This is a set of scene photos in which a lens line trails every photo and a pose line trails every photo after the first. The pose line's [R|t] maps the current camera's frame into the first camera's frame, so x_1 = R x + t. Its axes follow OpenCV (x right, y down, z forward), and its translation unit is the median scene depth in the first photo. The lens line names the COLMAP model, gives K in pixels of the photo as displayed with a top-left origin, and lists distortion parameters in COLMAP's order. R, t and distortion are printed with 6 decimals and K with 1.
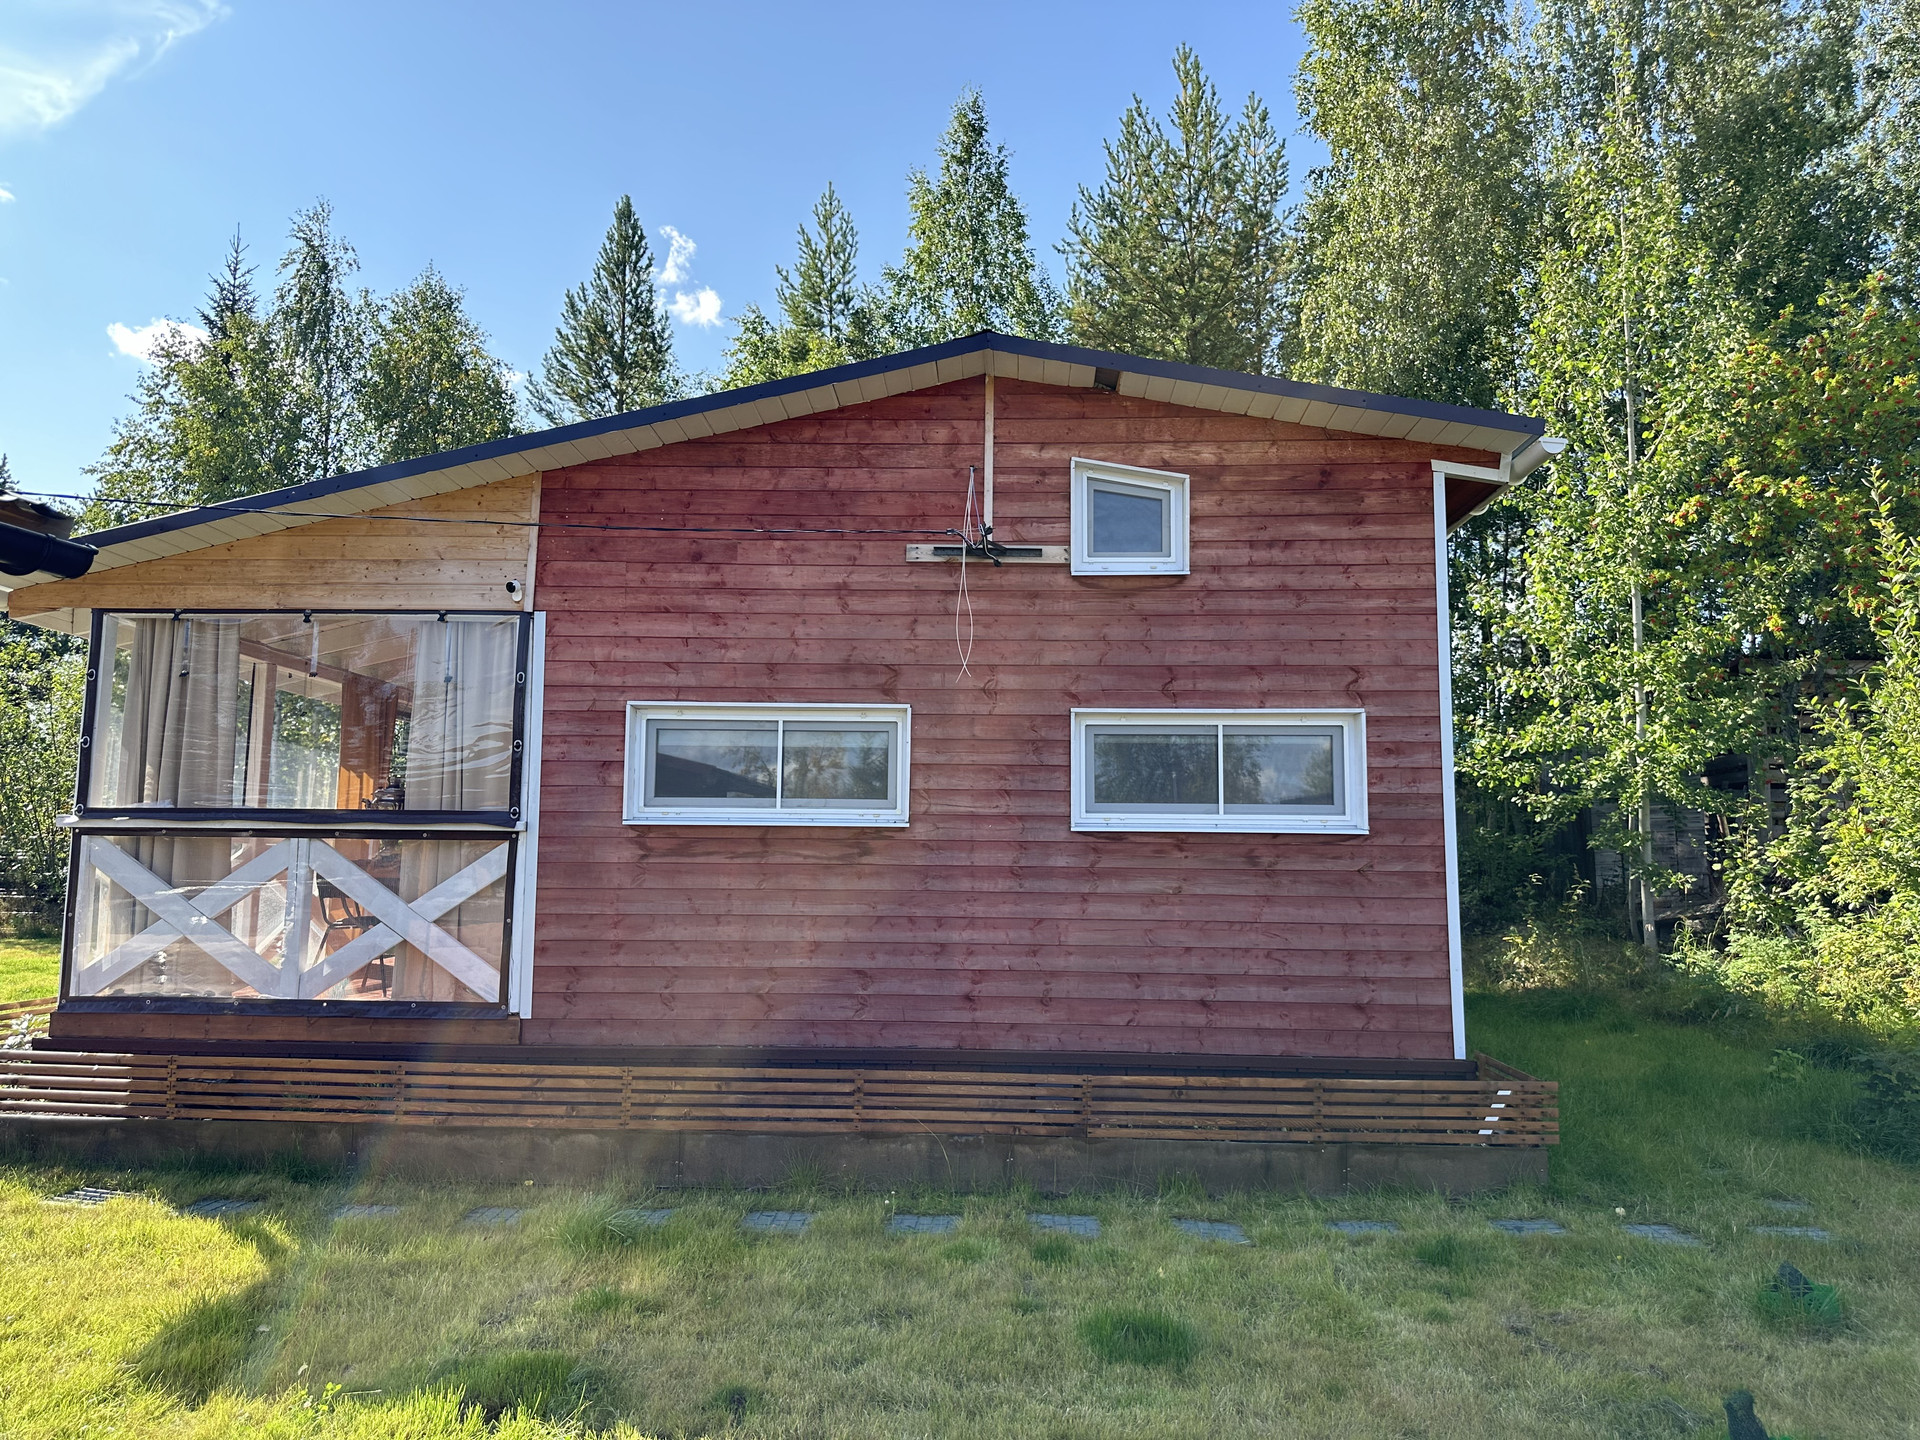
lens RADIAL K [[1335.0, 0, 971.4], [0, 1335.0, 717.3], [0, 0, 1]] dist [0.140858, -0.213054]
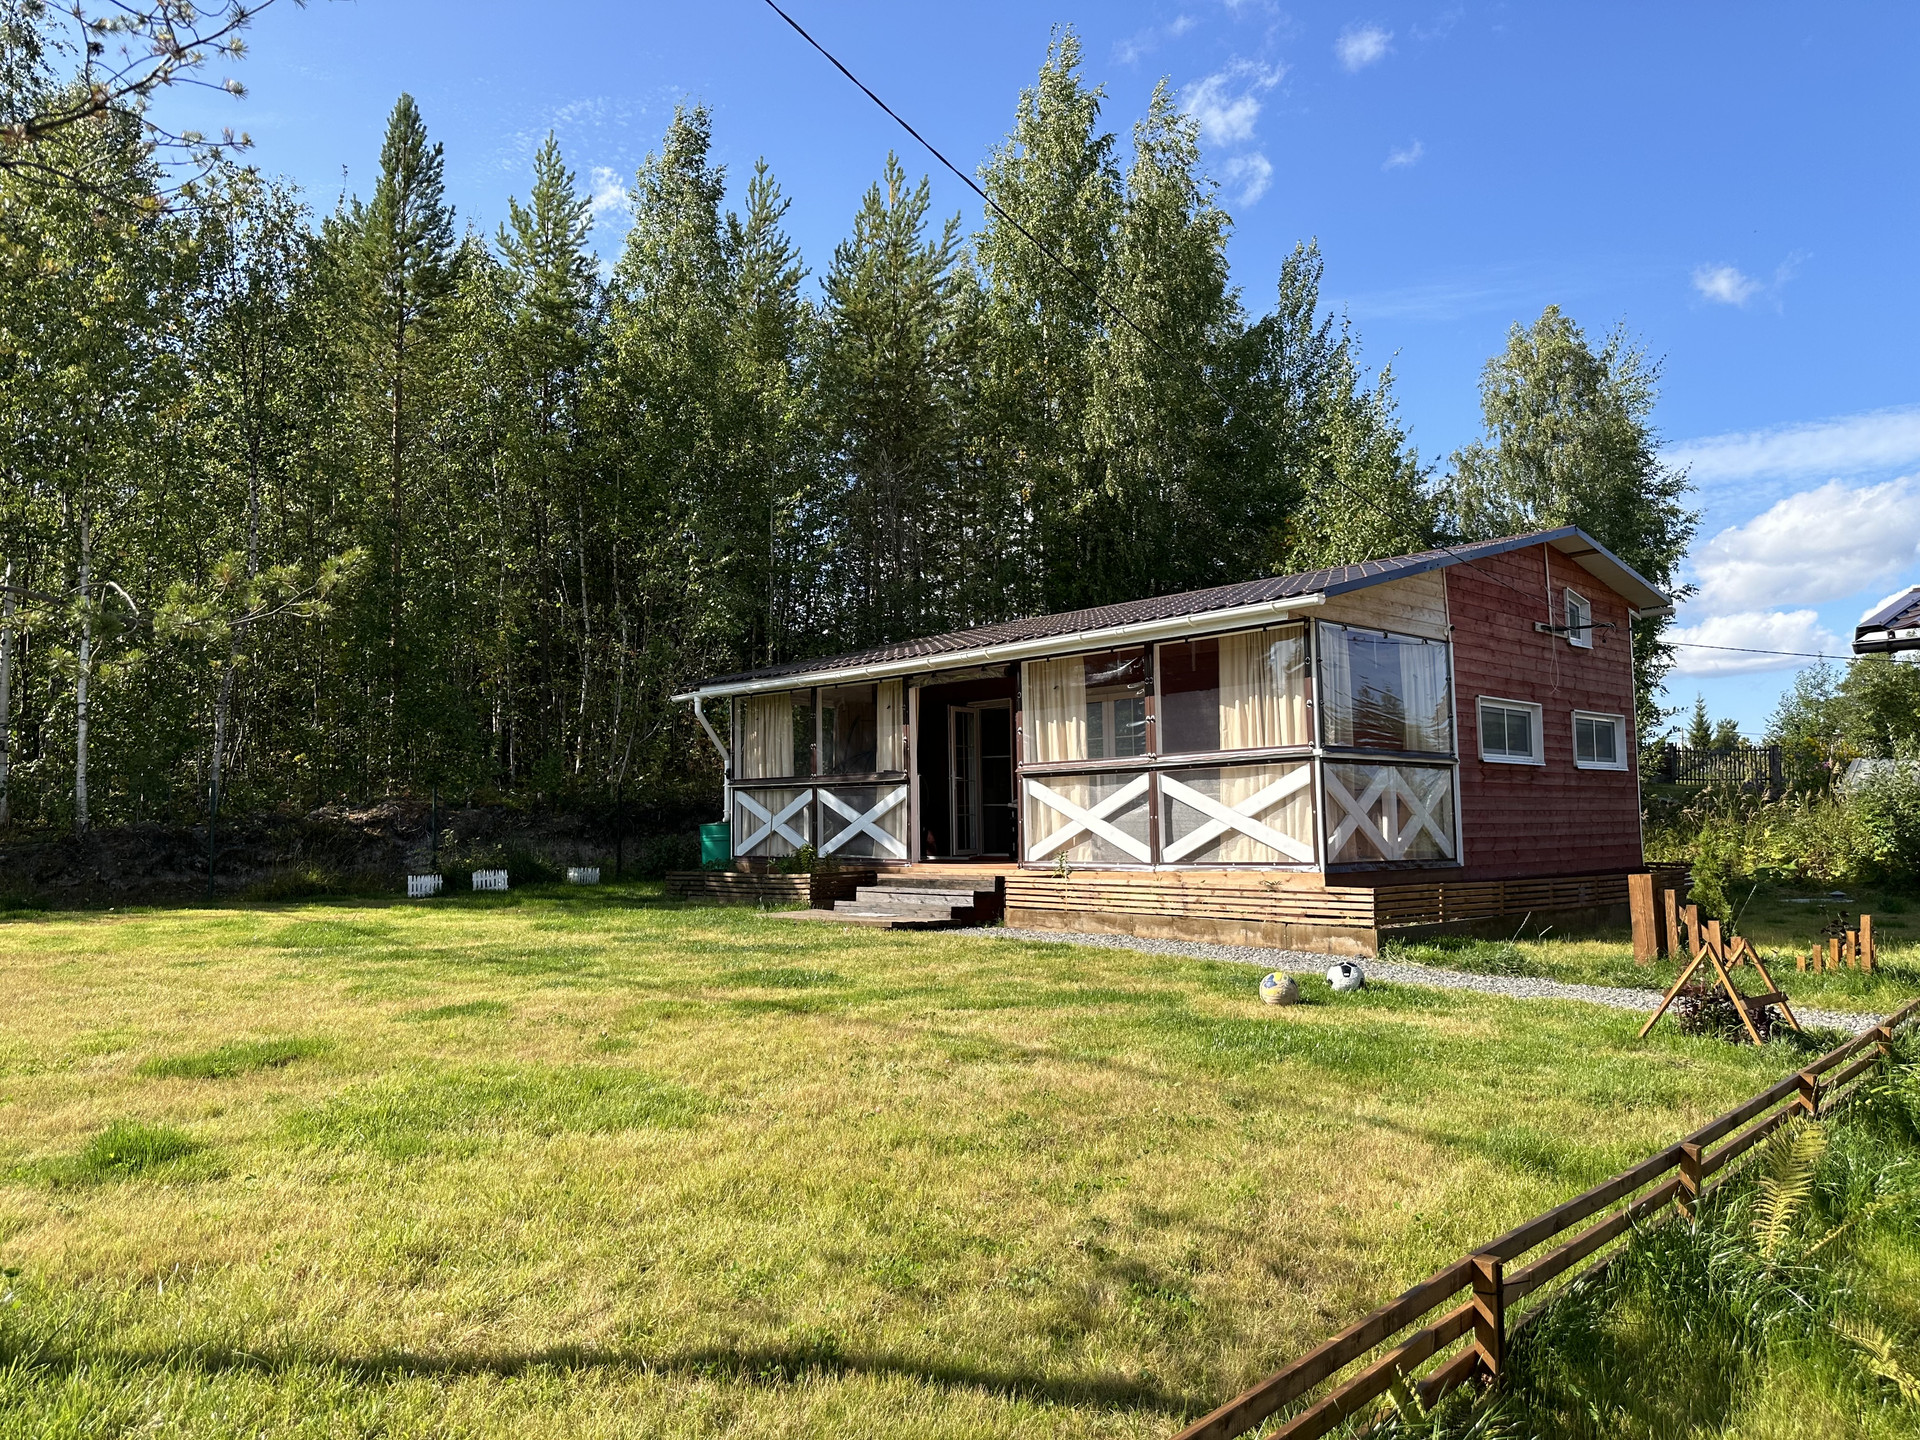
lens RADIAL K [[1335.4, 0, 969.6], [0, 1335.4, 731.1], [0, 0, 1]] dist [0.099345, -0.144514]
pose [[0.693557, 0.031101, 0.719730, -2.064009], [-0.056374, 0.998347, 0.011184, 0.055460], [-0.718193, -0.048331, 0.694164, 0.215682]]
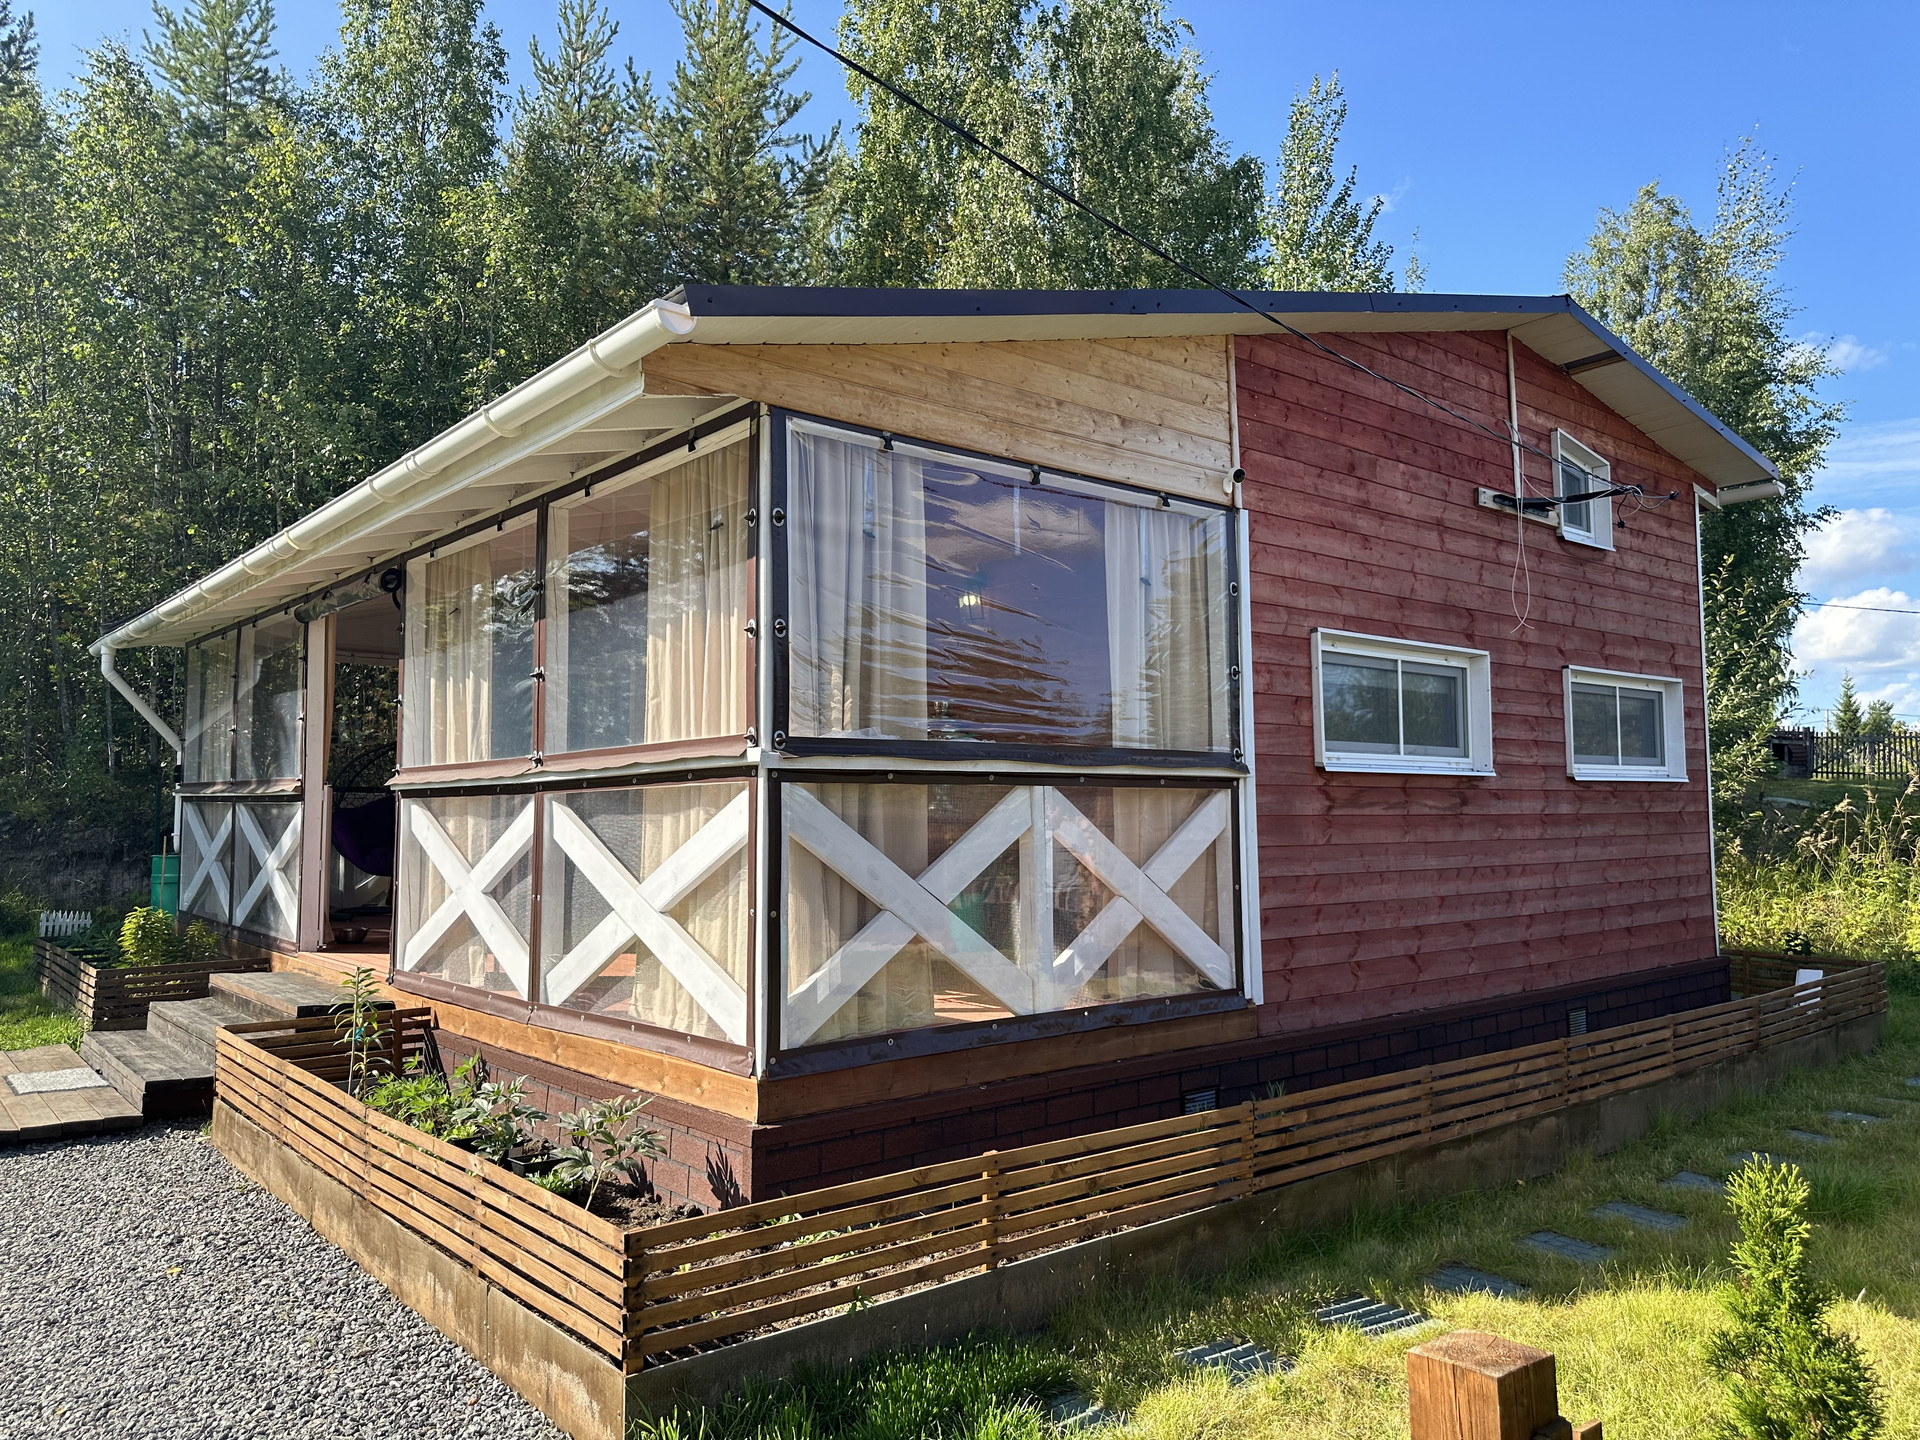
lens RADIAL K [[1335.0, 0, 971.4], [0, 1335.0, 717.3], [0, 0, 1]] dist [0.140858, -0.213054]
pose [[0.748082, 0.030712, 0.662895, -0.986665], [-0.058537, 0.998088, 0.019818, 0.040791], [-0.661019, -0.053630, 0.748450, 0.500578]]
